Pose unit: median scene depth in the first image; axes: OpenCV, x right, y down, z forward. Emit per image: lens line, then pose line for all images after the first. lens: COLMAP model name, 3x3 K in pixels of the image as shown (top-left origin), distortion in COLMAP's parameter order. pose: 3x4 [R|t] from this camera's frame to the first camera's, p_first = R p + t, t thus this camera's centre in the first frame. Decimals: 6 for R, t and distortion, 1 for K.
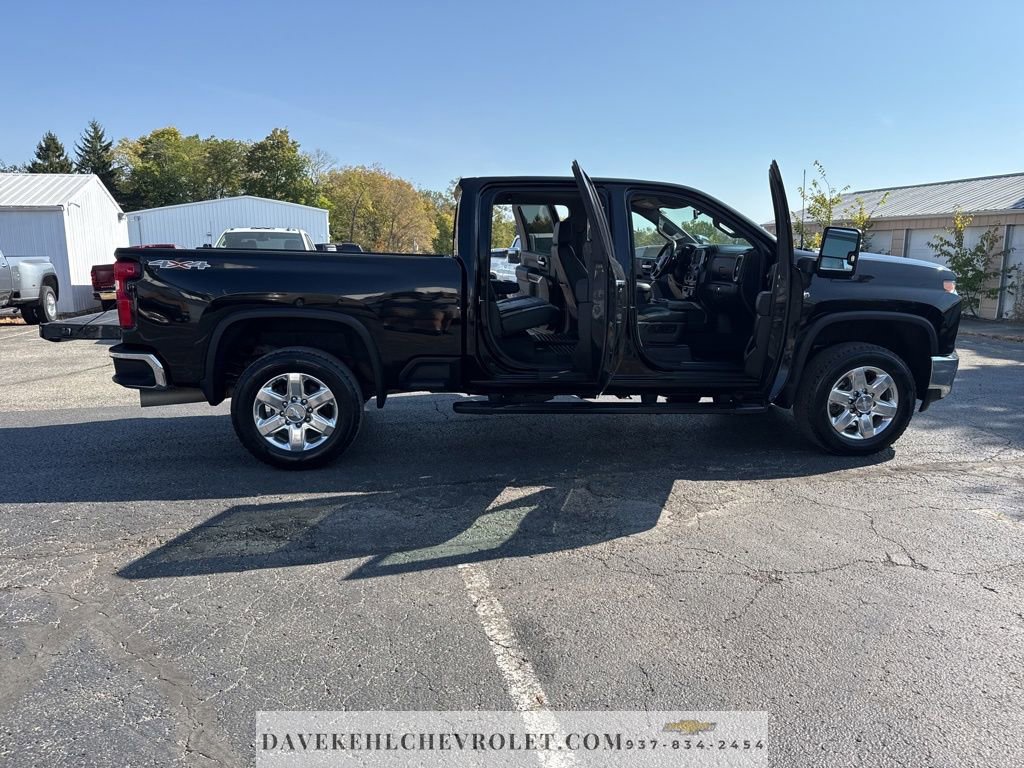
lens RADIAL K [[737.8, 0, 512.0], [0, 737.8, 384.0], [0, 0, 1]] dist [0.025404, -0.027542]
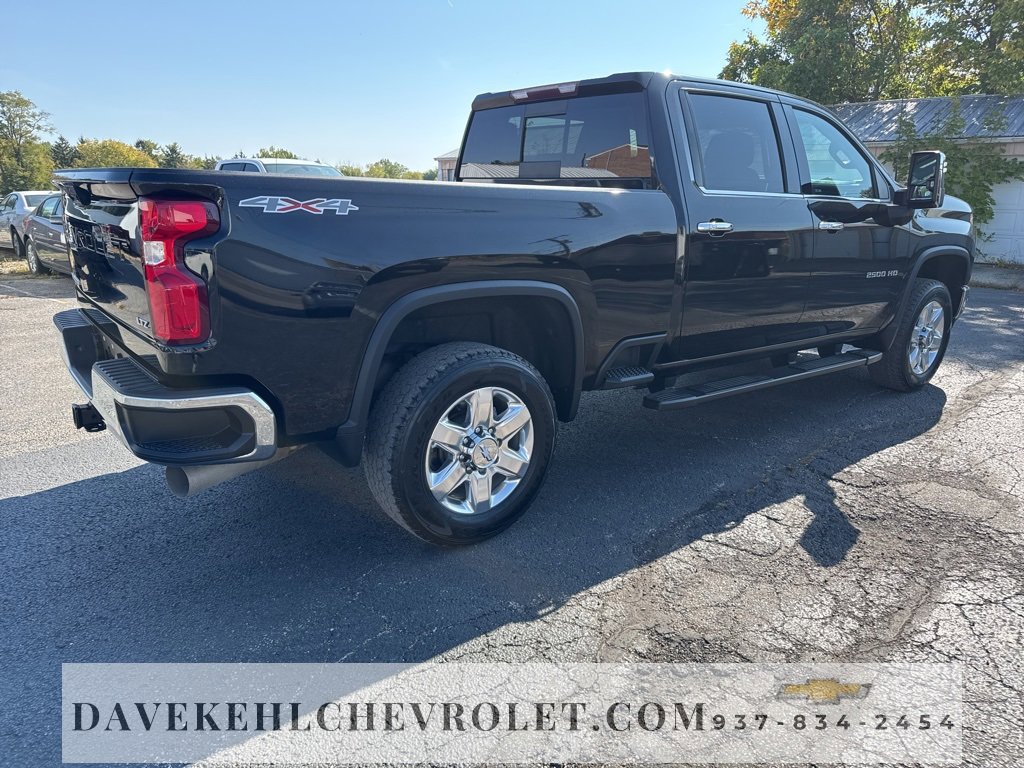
lens RADIAL K [[727.8, 0, 512.0], [0, 727.8, 384.0], [0, 0, 1]] dist [0.019169, -0.024795]
pose [[0.836853, -0.133103, 0.531000, -0.517053], [0.081820, 0.989507, 0.119087, -0.076369], [-0.541279, -0.056212, 0.838962, 0.432499]]
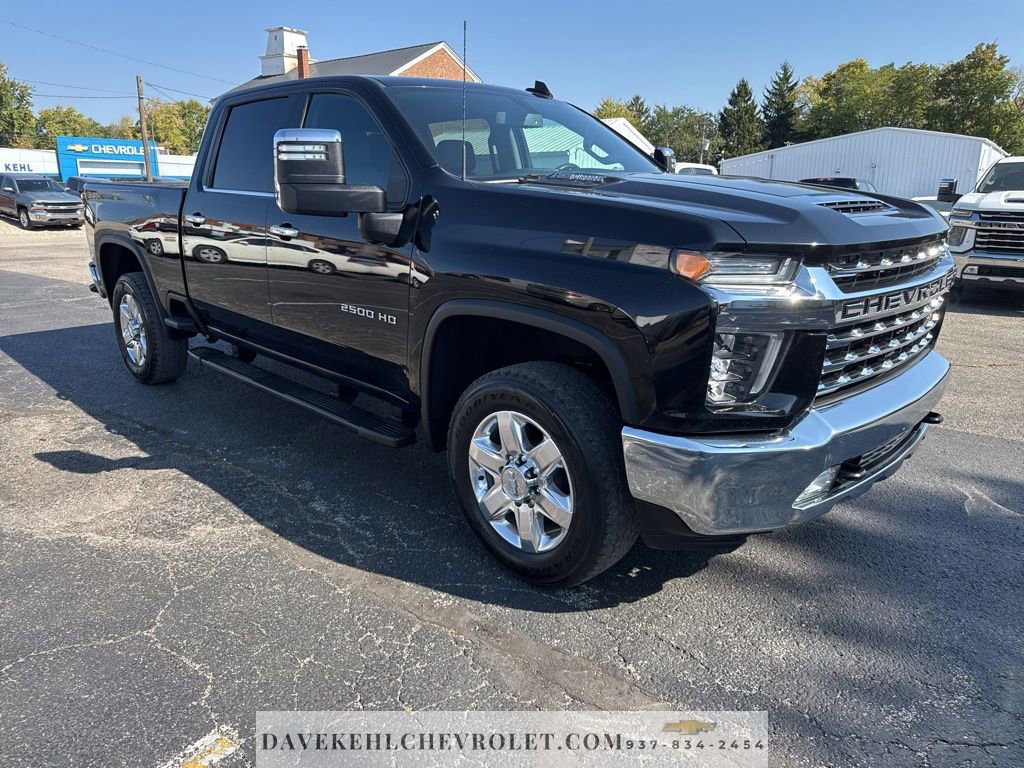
lens RADIAL K [[727.8, 0, 512.0], [0, 727.8, 384.0], [0, 0, 1]] dist [0.019169, -0.024795]
pose [[0.625430, 0.200217, -0.754155, 0.808495], [-0.137302, 0.979677, 0.146224, -0.109292], [0.768105, 0.012094, 0.640210, 0.653043]]
